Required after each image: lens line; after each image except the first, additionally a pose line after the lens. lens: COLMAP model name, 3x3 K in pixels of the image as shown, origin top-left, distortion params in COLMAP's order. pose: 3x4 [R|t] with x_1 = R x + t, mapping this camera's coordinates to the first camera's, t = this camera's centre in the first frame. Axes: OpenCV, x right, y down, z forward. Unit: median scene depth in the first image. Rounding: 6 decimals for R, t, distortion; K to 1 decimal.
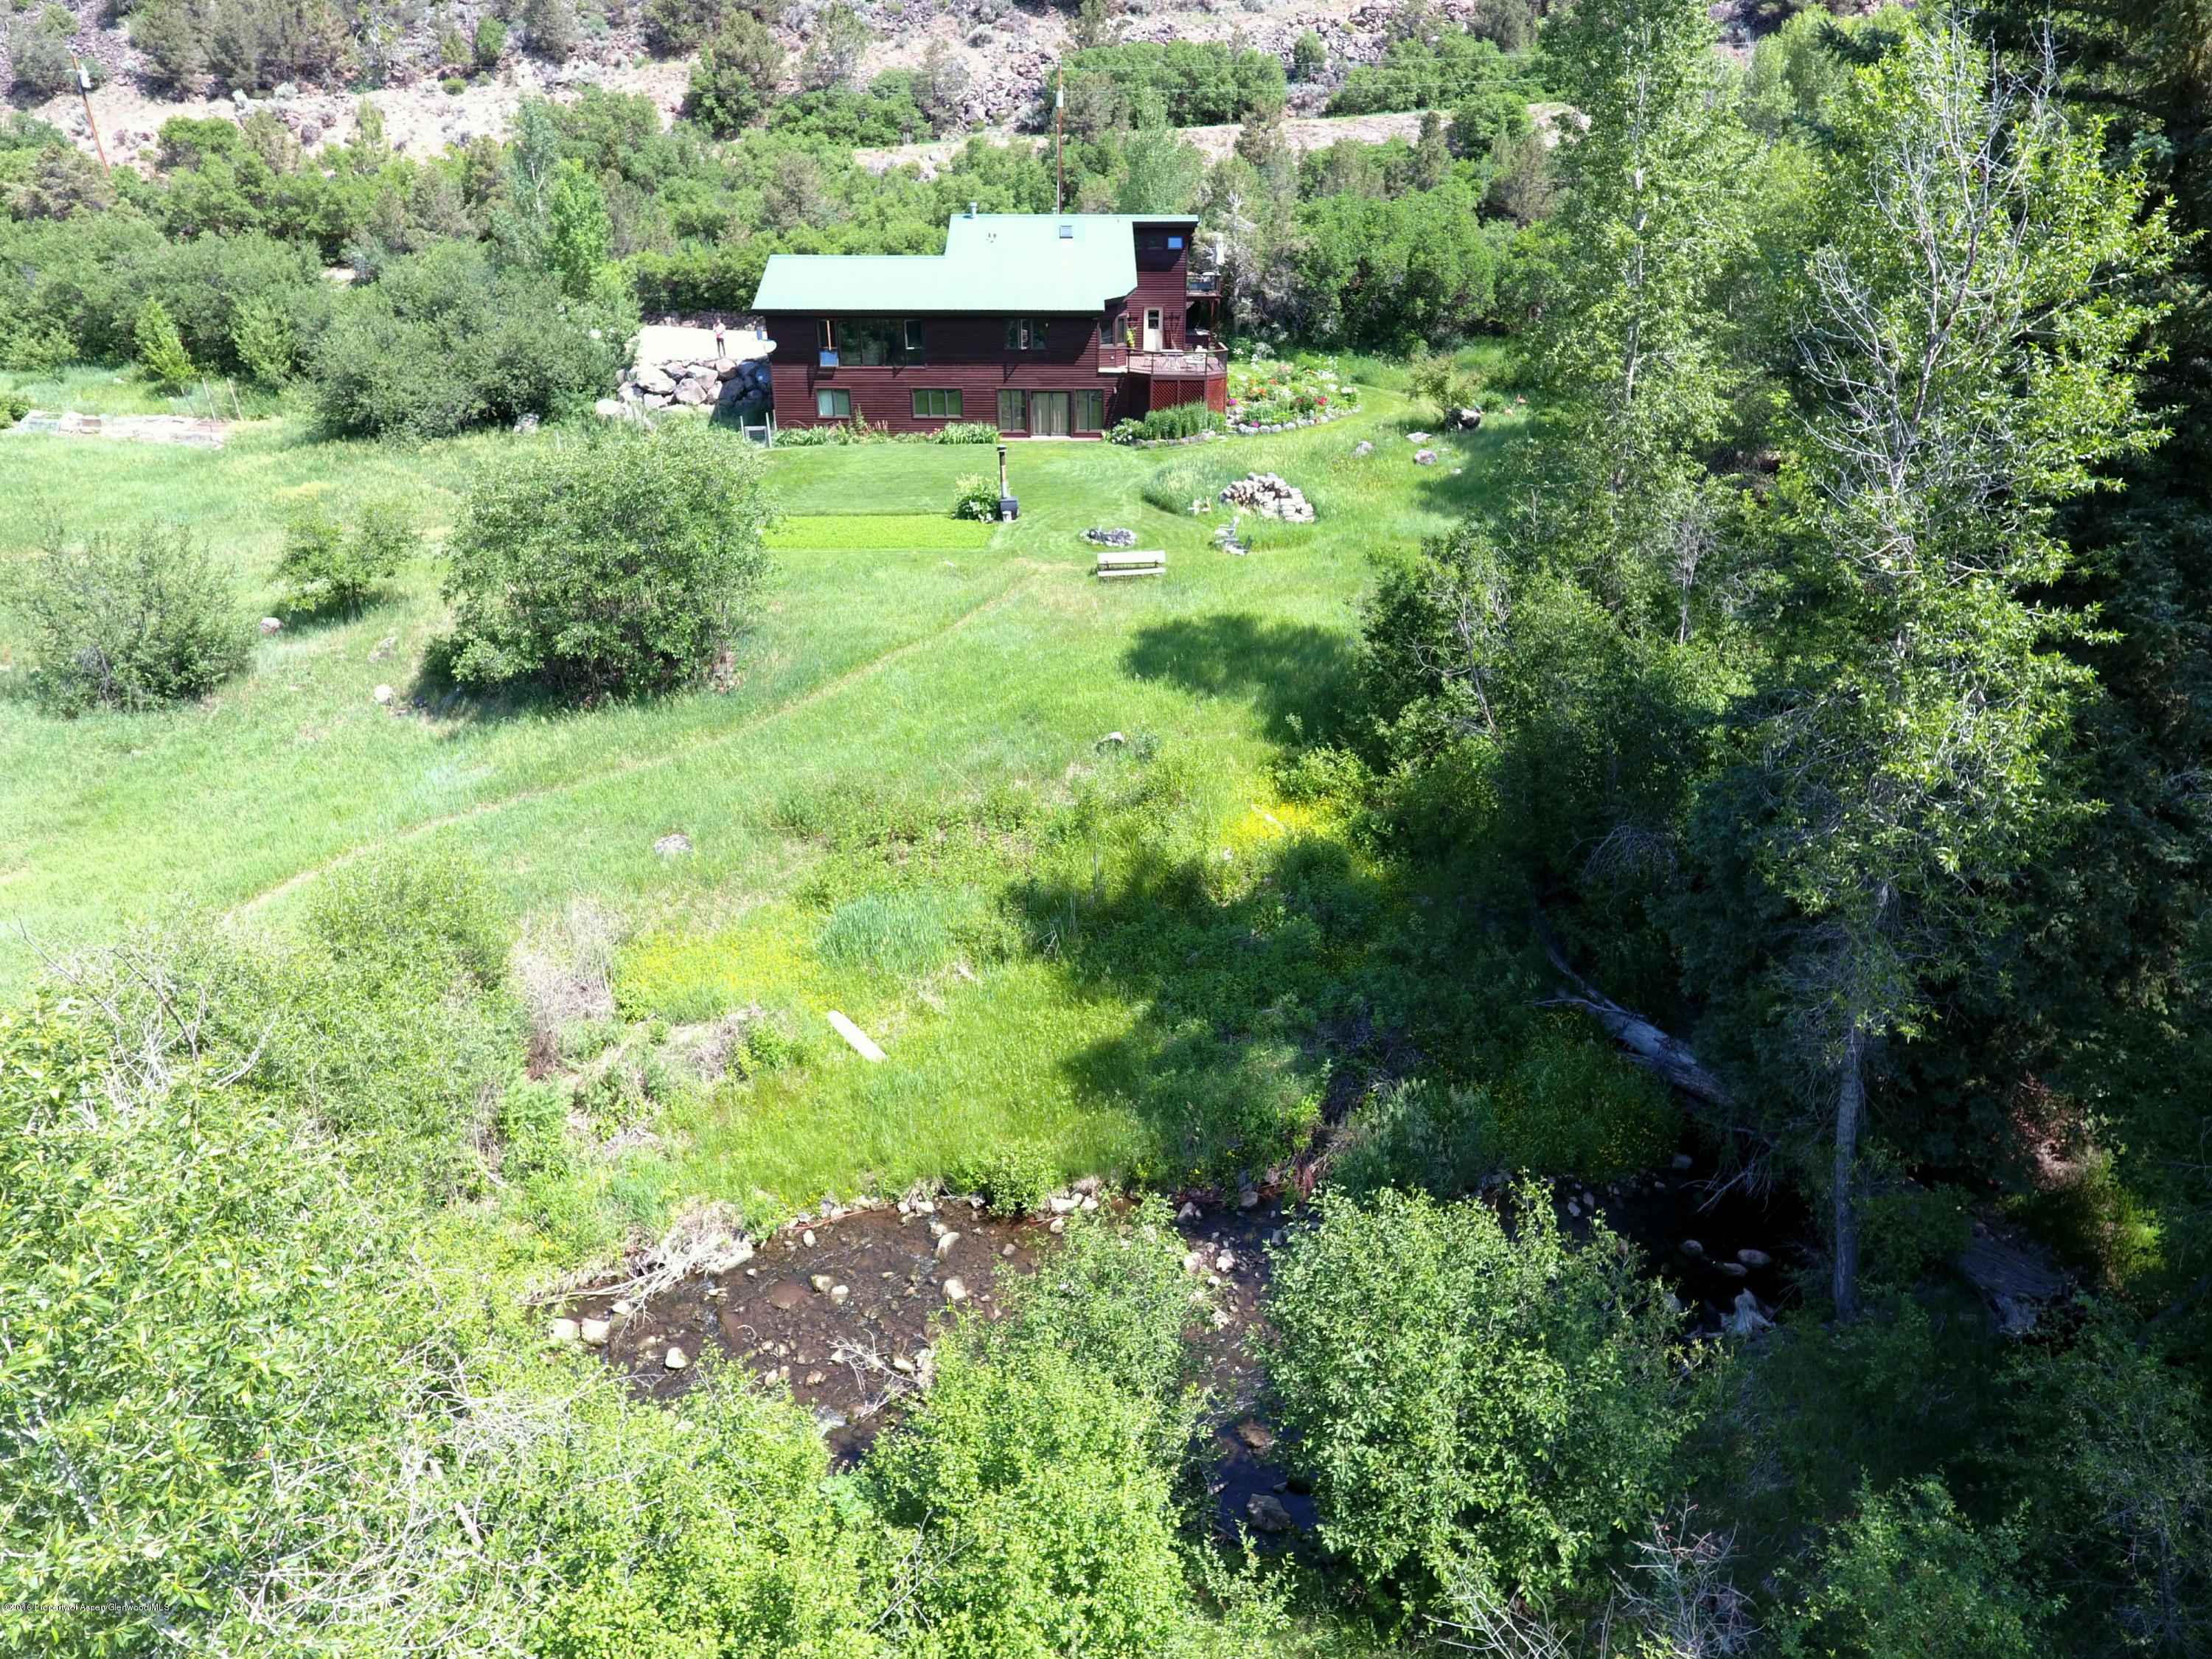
lens RADIAL K [[1340.9, 0, 1107.8], [0, 1340.9, 833.3], [0, 0, 1]] dist [-0.000199, -0.001816]
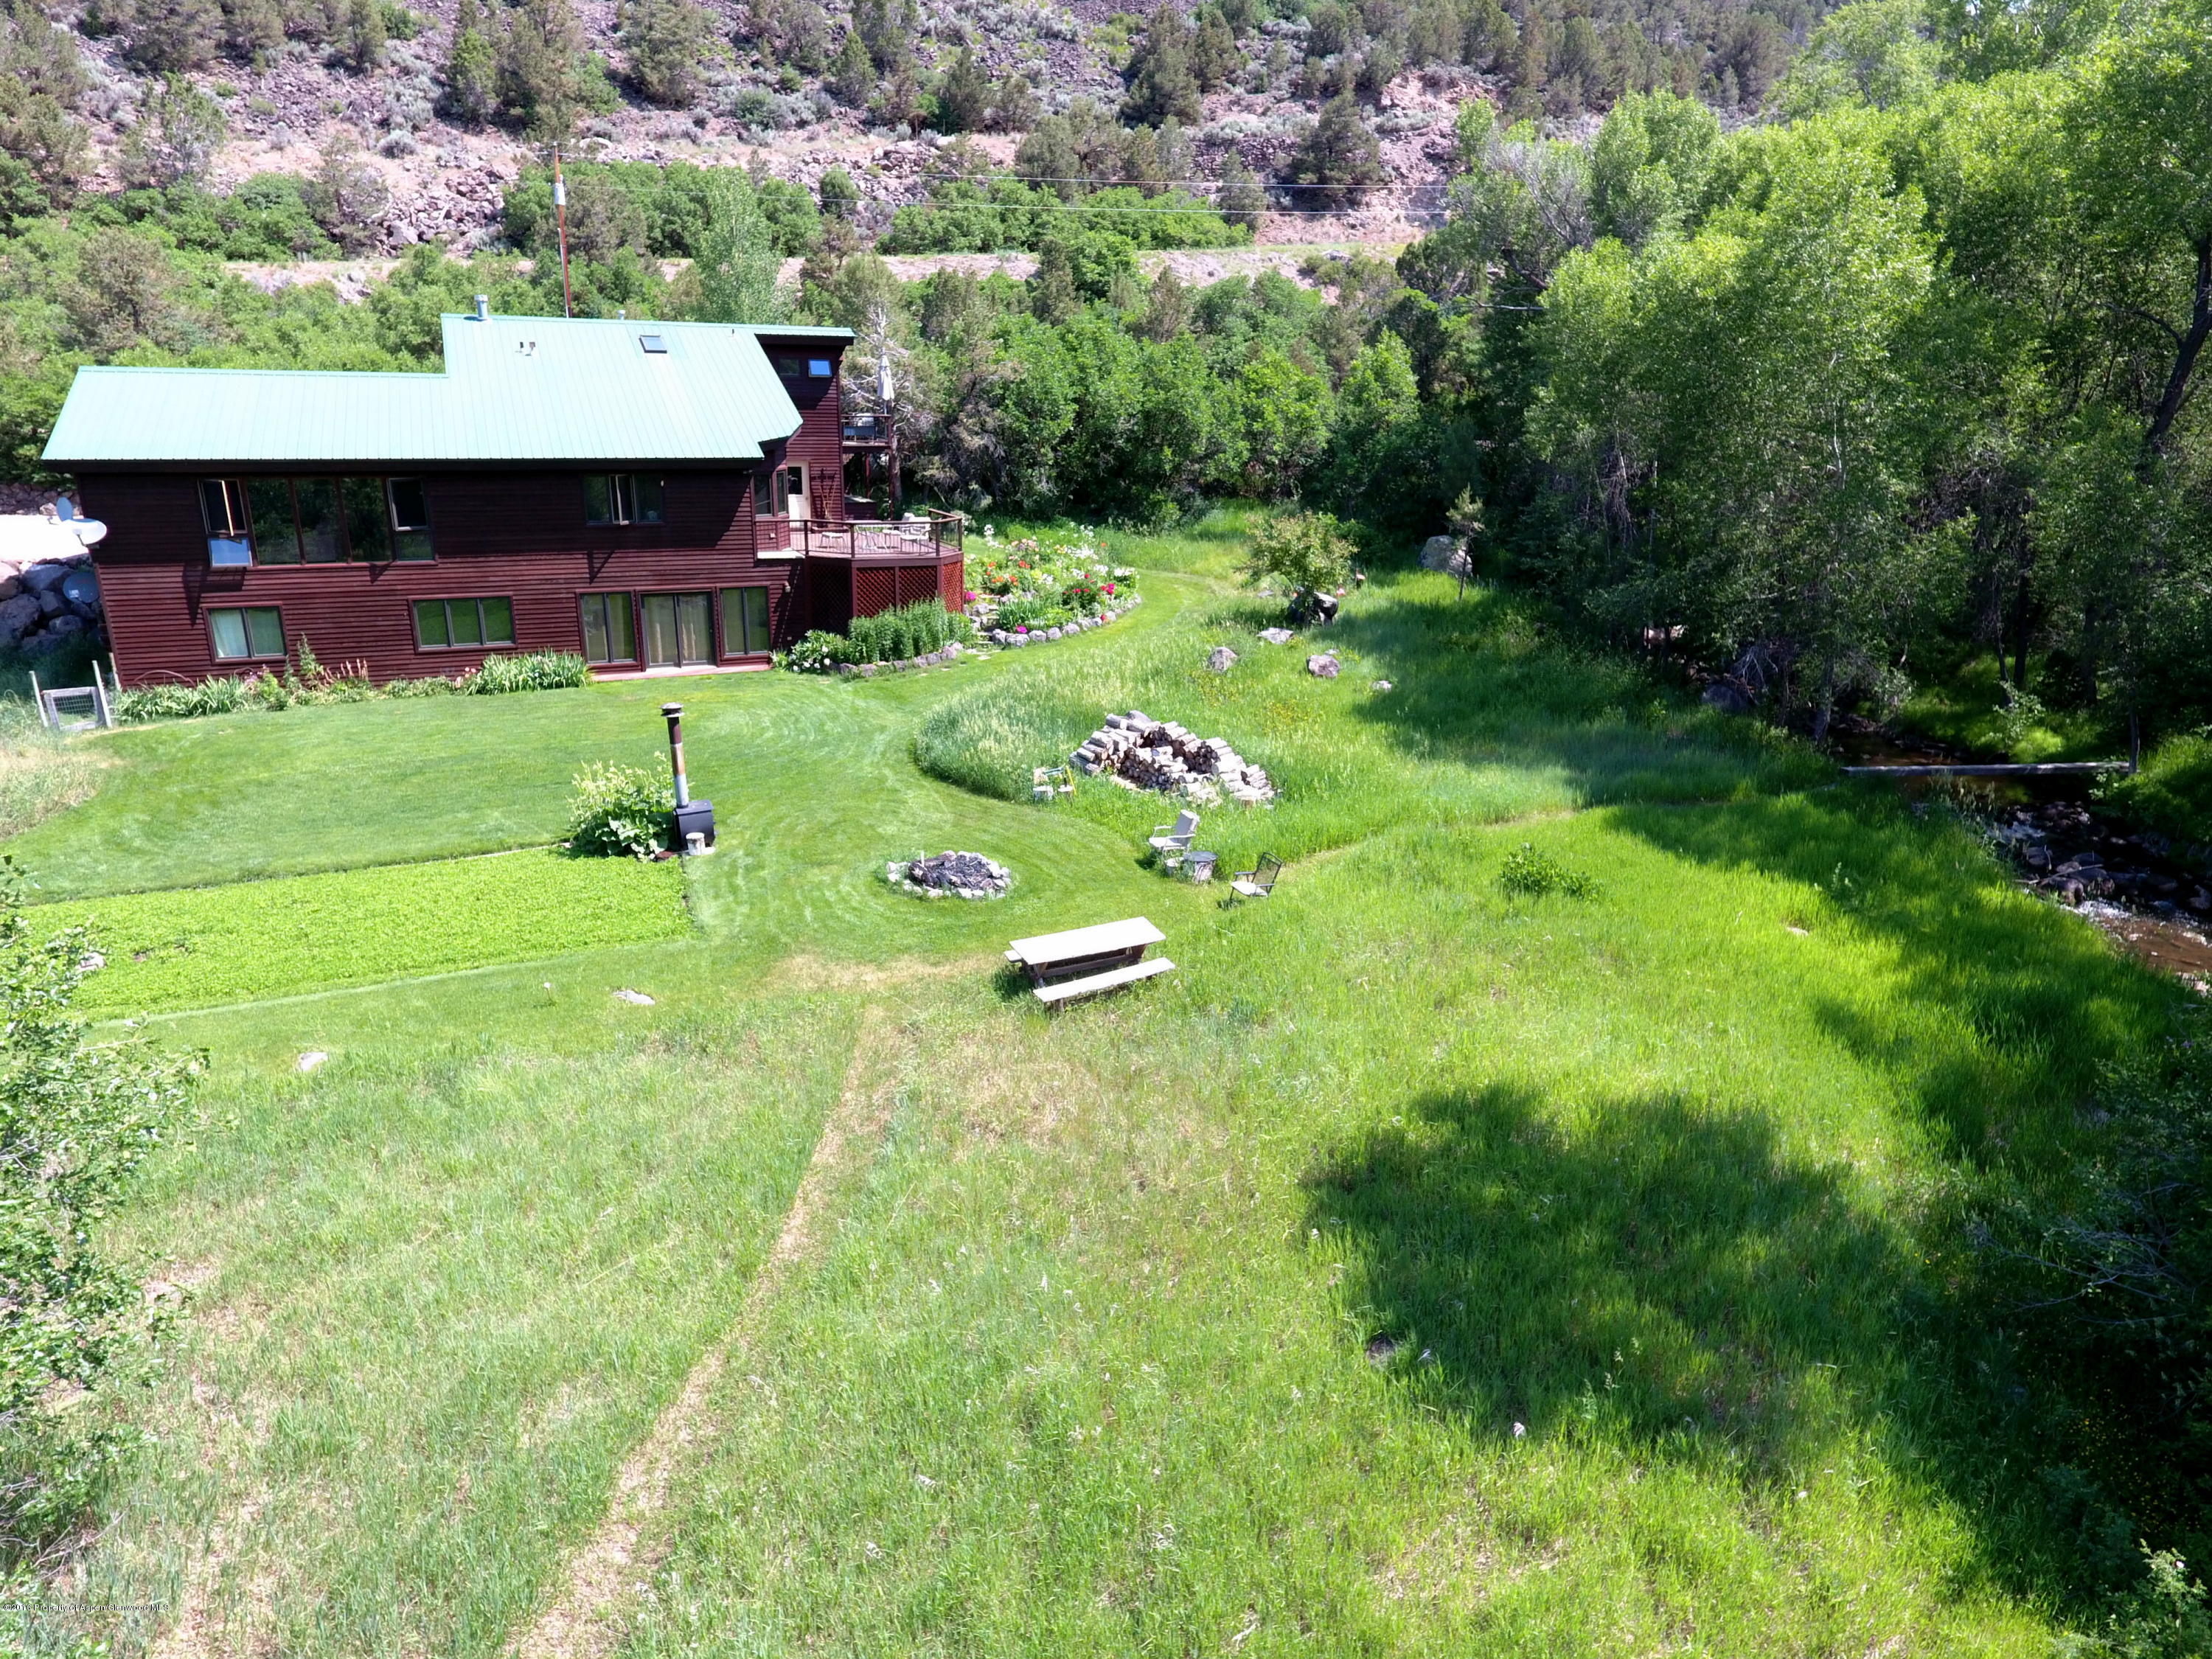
lens RADIAL K [[1340.9, 0, 1105.3], [0, 1340.9, 821.7], [0, 0, 1]] dist [-0.000199, -0.001816]
pose [[0.919851, -0.108587, 0.376938, -0.100111], [0.159172, 0.981580, -0.105661, -0.138145], [-0.358522, 0.157190, 0.920192, 0.404217]]
